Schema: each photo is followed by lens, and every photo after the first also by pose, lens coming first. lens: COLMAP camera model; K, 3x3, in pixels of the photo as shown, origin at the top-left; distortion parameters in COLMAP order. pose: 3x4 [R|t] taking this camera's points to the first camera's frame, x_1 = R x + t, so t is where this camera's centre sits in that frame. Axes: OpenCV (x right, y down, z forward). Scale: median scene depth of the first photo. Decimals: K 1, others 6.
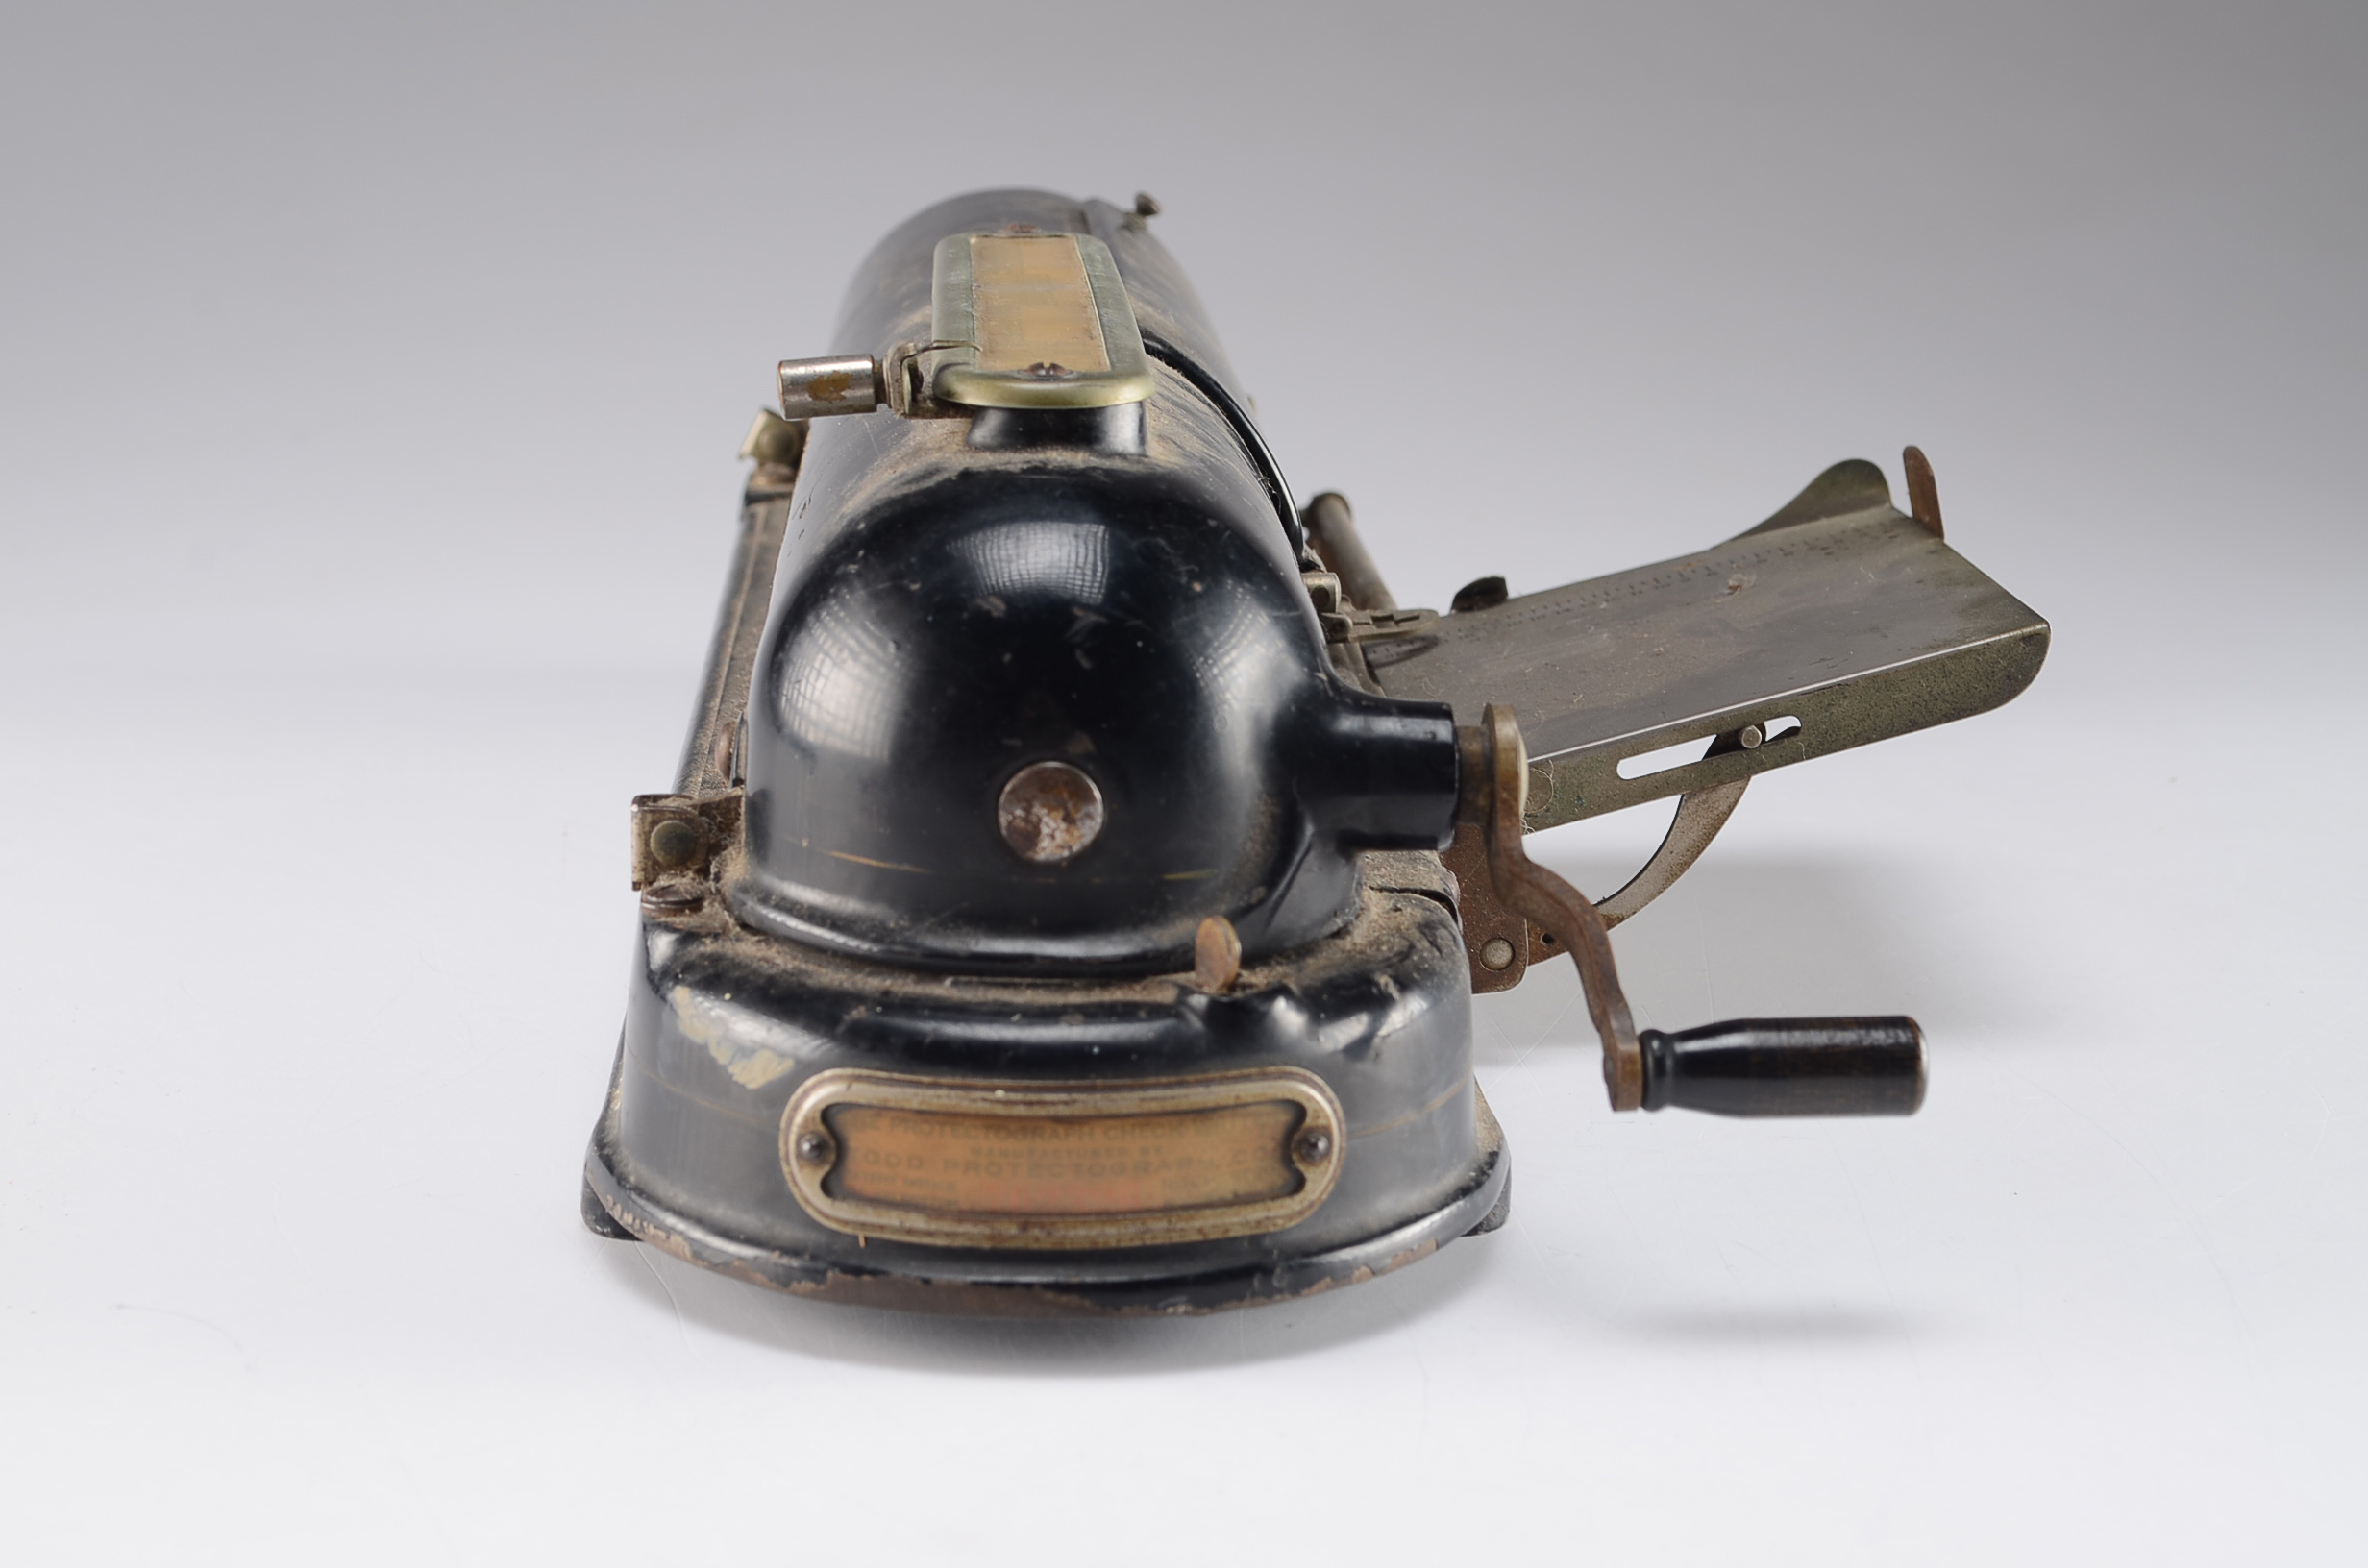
lens RADIAL K [[4462.2, 0, 1184.0], [0, 4462.2, 784.0], [0, 0, 1]] dist [0.026109, -0.015164]
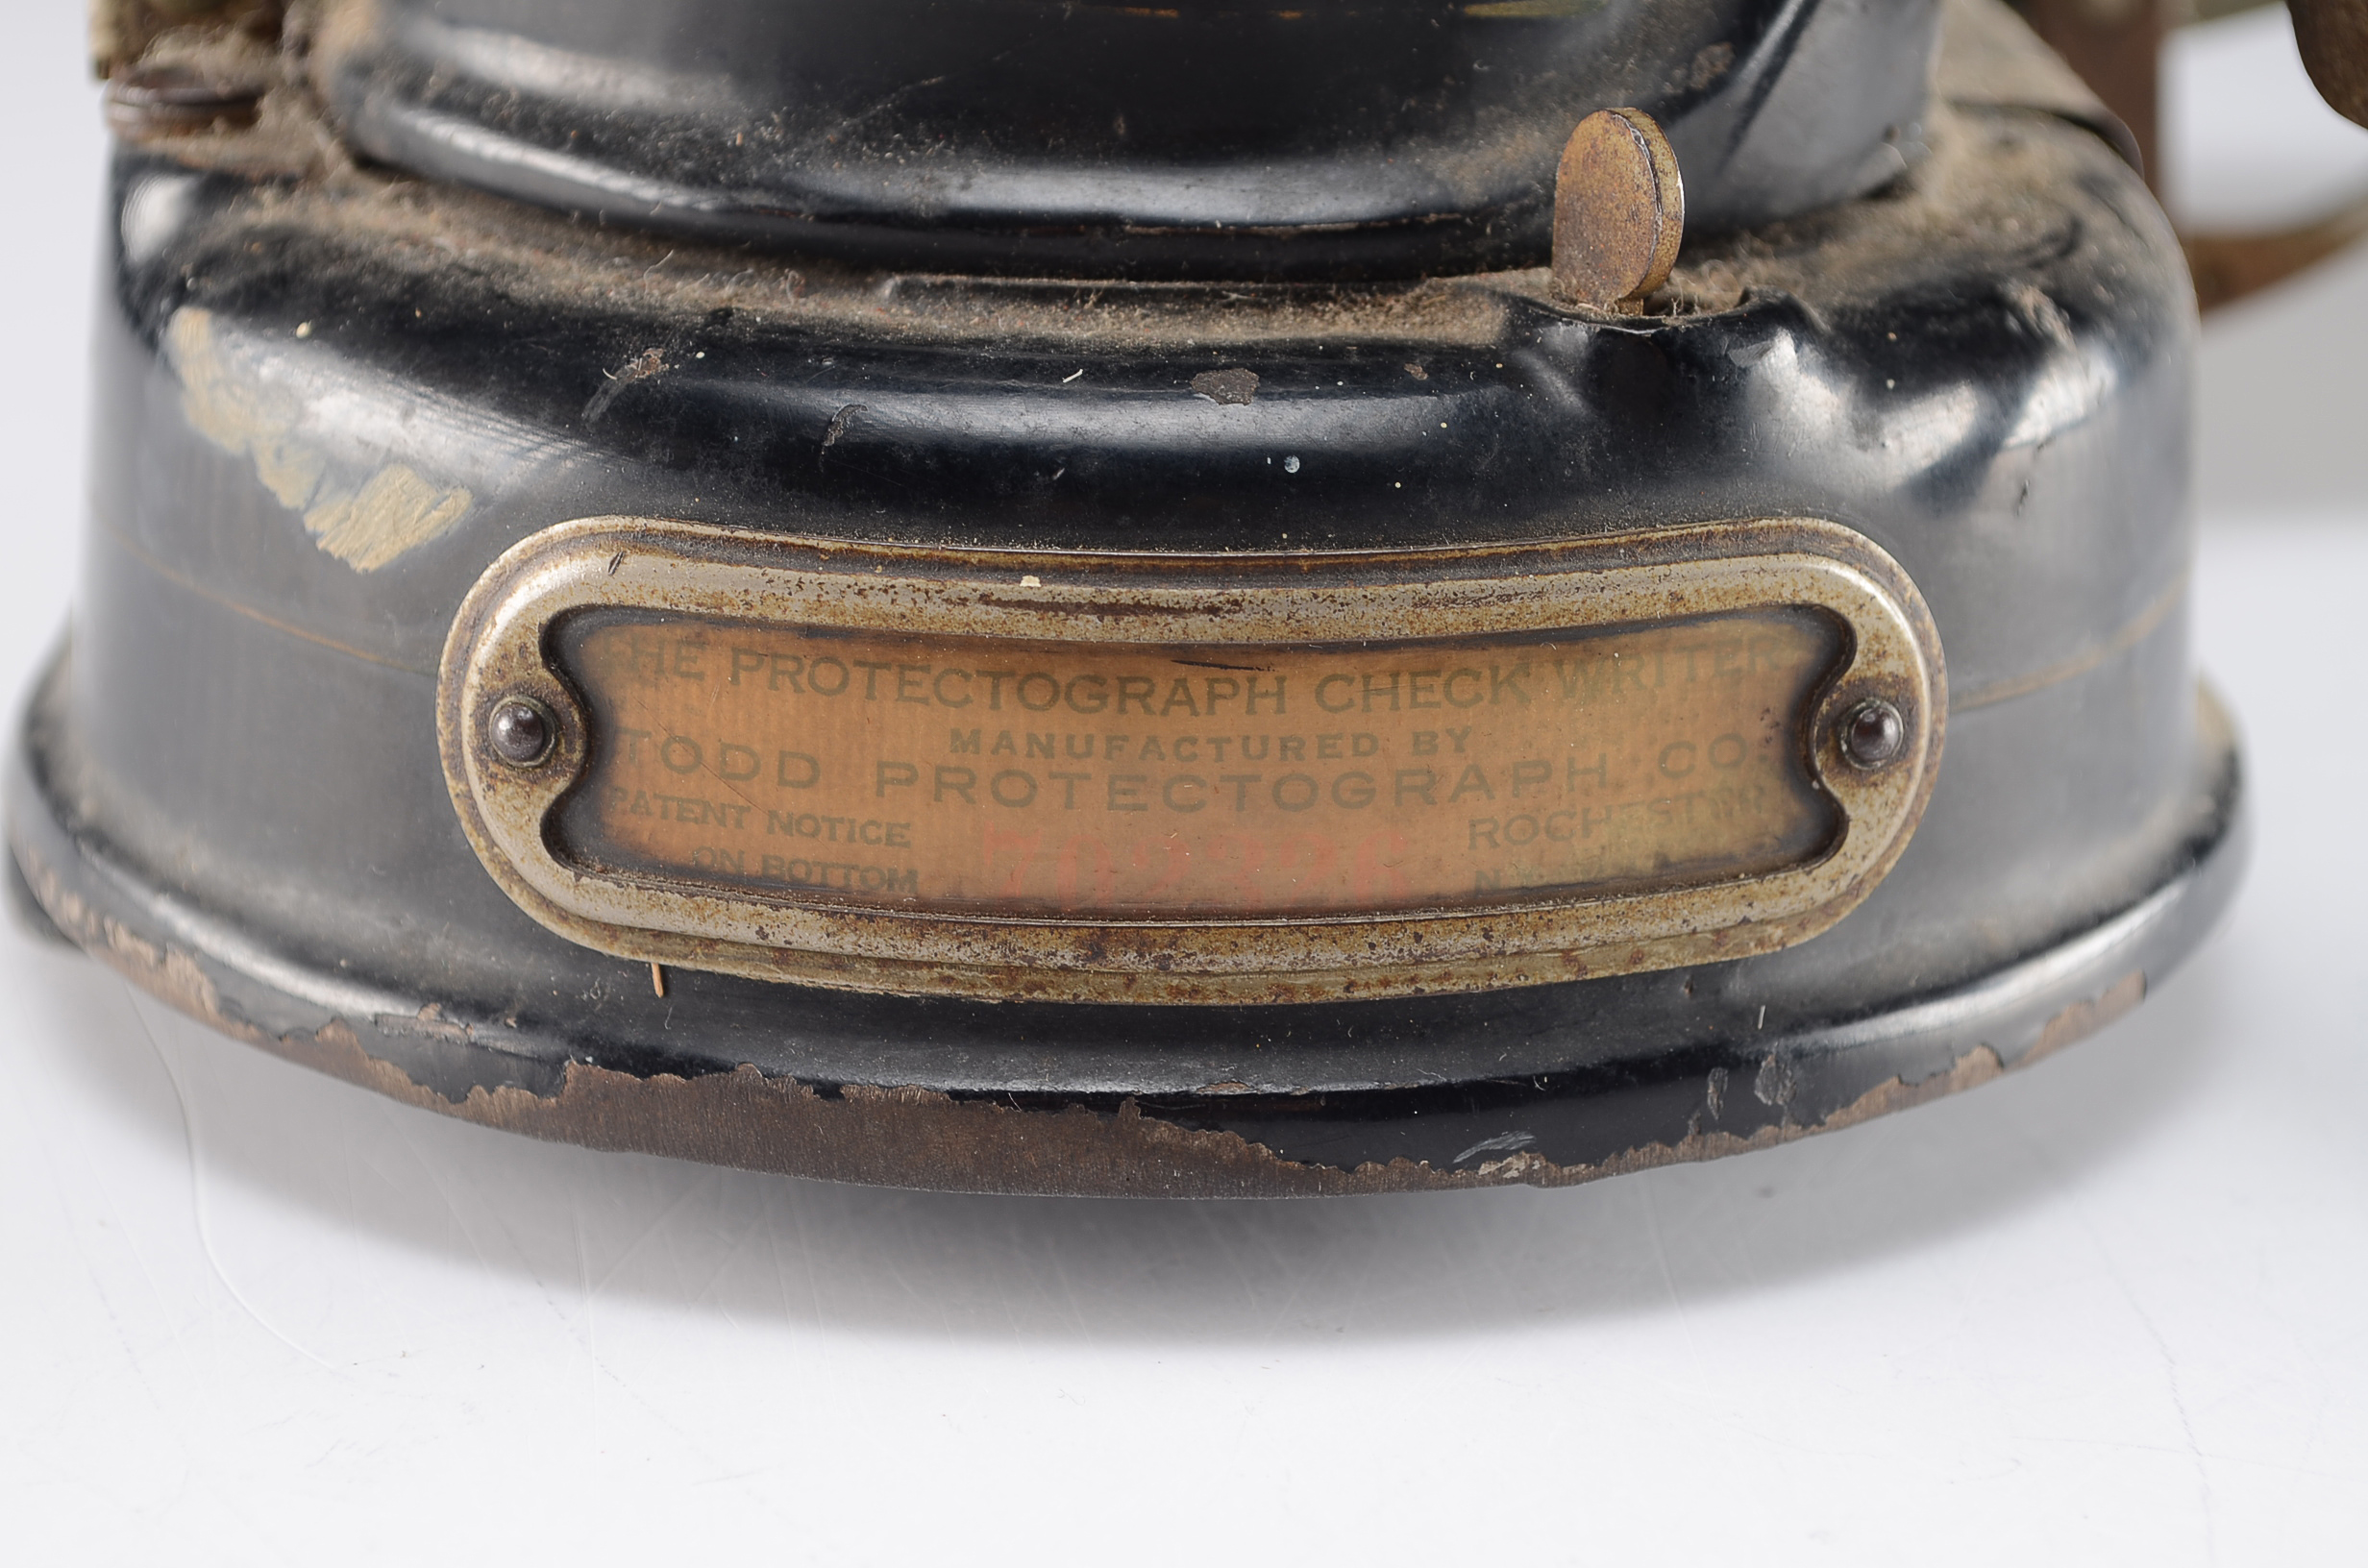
lens RADIAL K [[5328.8, 0, 1184.0], [0, 5328.8, 784.0], [0, 0, 1]] dist [0.070691, -0.408906]
pose [[0.999988, 0.004555, 0.001966, -0.028942], [-0.004709, 0.996162, 0.087402, 0.046775], [-0.001560, -0.087410, 0.996171, 0.554987]]
